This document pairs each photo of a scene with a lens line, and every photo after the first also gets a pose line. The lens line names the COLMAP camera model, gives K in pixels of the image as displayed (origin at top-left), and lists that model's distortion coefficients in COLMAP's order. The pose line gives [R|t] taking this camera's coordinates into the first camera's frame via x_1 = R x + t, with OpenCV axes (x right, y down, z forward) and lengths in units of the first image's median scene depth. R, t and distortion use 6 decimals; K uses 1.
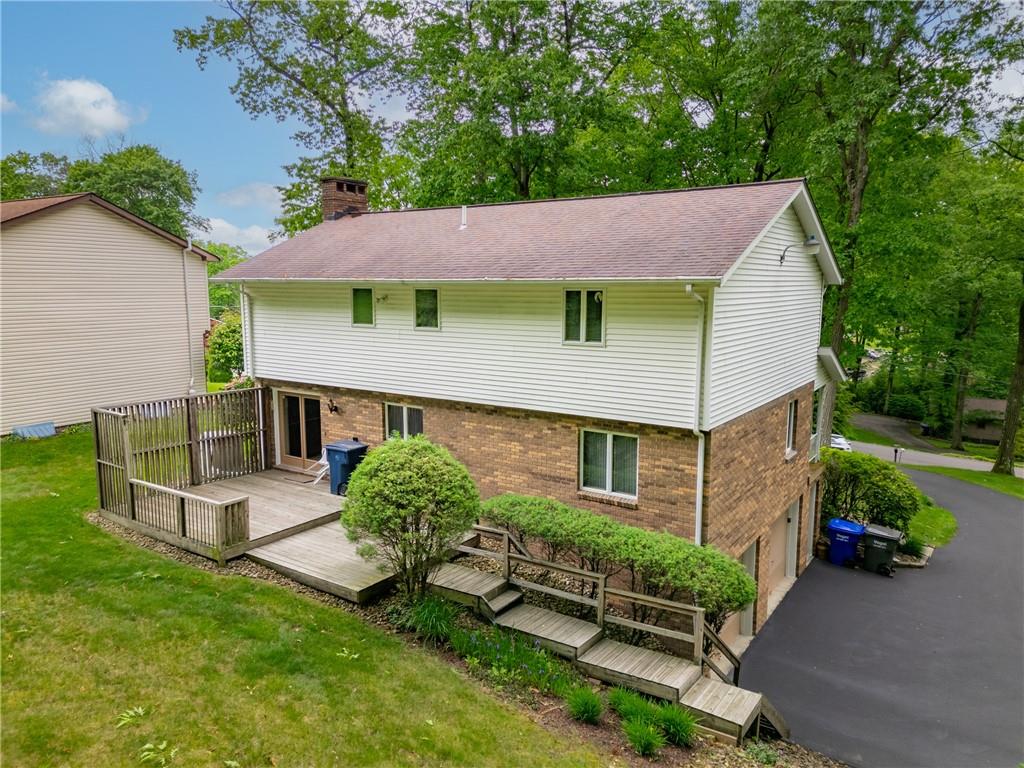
lens RADIAL K [[735.2, 0, 513.9], [0, 735.2, 390.7], [0, 0, 1]] dist [0.084731, 0.000691]
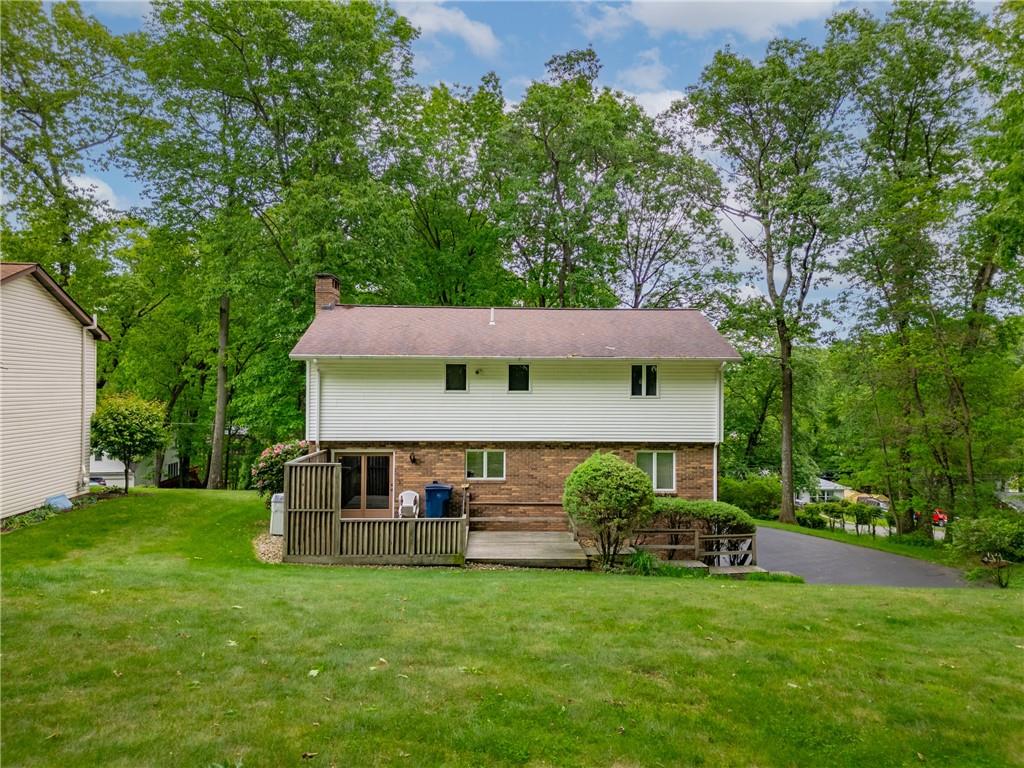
lens RADIAL K [[735.2, 0, 508.7], [0, 735.2, 377.8], [0, 0, 1]] dist [0.084731, 0.000691]
pose [[0.792662, 0.014081, 0.609499, -1.018343], [0.084064, 0.987660, -0.132144, 0.076387], [-0.603838, 0.155982, 0.781696, -0.100348]]
